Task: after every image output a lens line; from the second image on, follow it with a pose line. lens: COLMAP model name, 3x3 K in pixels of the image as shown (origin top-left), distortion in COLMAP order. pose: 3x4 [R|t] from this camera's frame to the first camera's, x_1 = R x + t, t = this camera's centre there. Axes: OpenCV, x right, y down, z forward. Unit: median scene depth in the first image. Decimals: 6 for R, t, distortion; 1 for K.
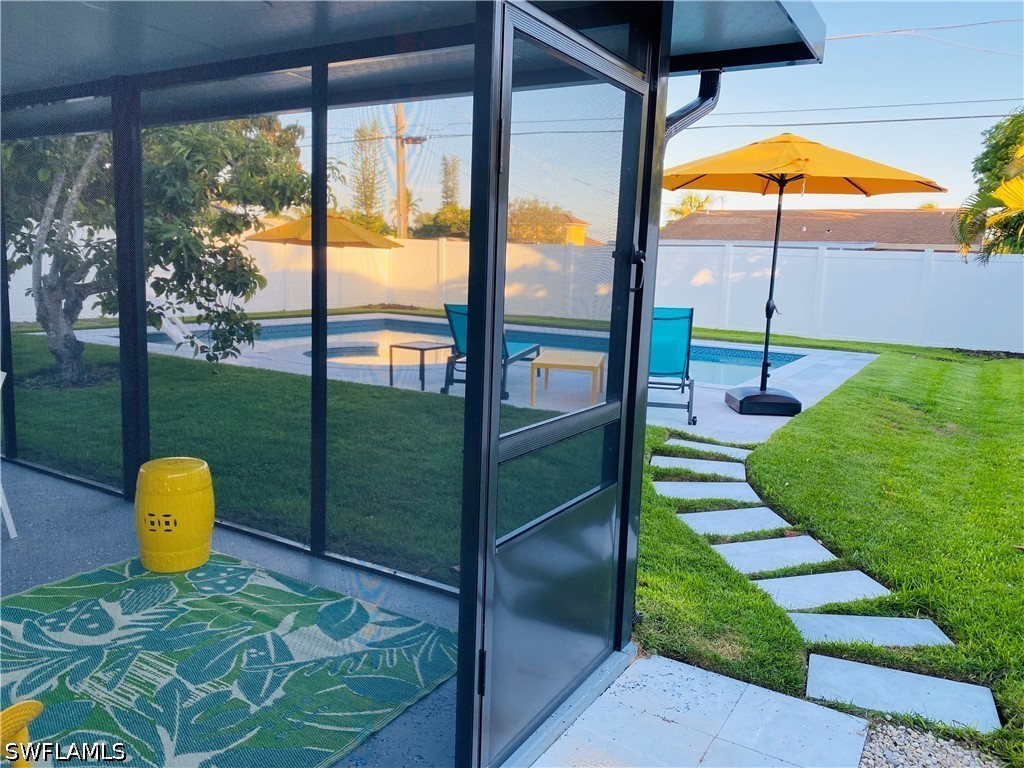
lens RADIAL K [[777.5, 0, 507.3], [0, 777.5, 386.4], [0, 0, 1]] dist [0.007988, -0.001573]
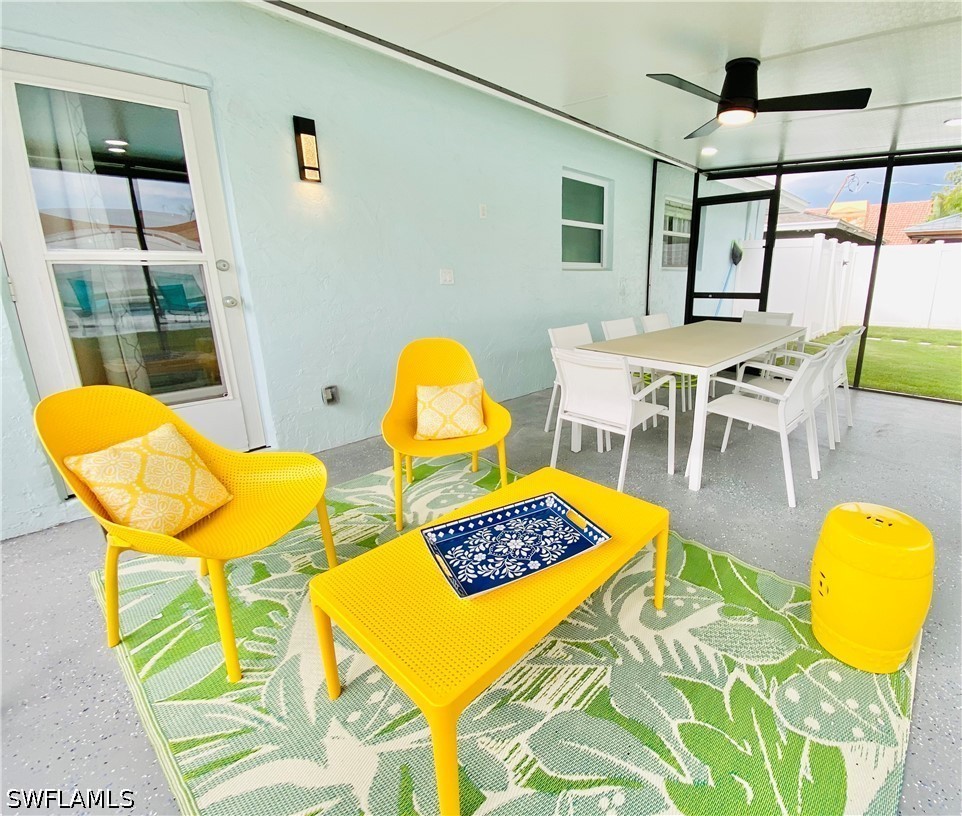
lens RADIAL K [[455.8, 0, 569.3], [0, 455.8, 406.6], [0, 0, 1]] dist [-0.014585, -0.000204]
pose [[-0.125891, 0.248201, -0.960494, -0.018151], [-0.166027, 0.949270, 0.267061, -0.045400], [0.978052, 0.193089, -0.078297, 0.528051]]
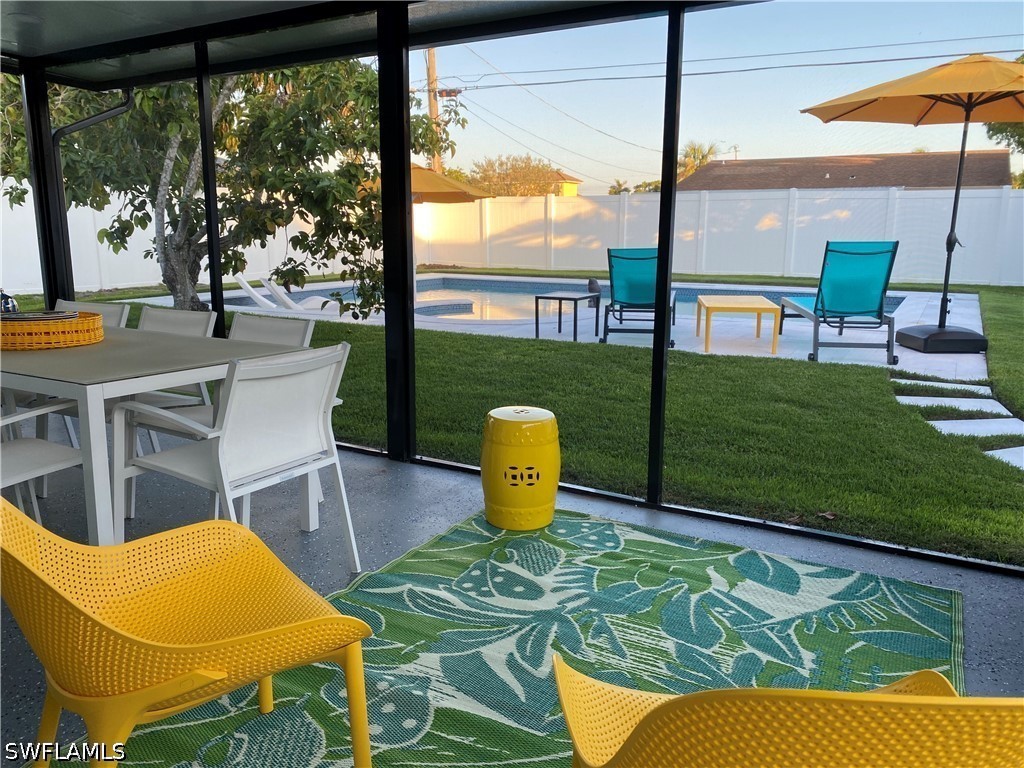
lens RADIAL K [[771.6, 0, 512.0], [0, 771.6, 384.0], [0, 0, 1]] dist [0.068578, -0.132231]
pose [[0.999109, -0.037450, 0.019484, -0.328352], [0.036516, 0.998262, 0.046253, 0.016666], [-0.021182, -0.045501, 0.998740, 0.068141]]
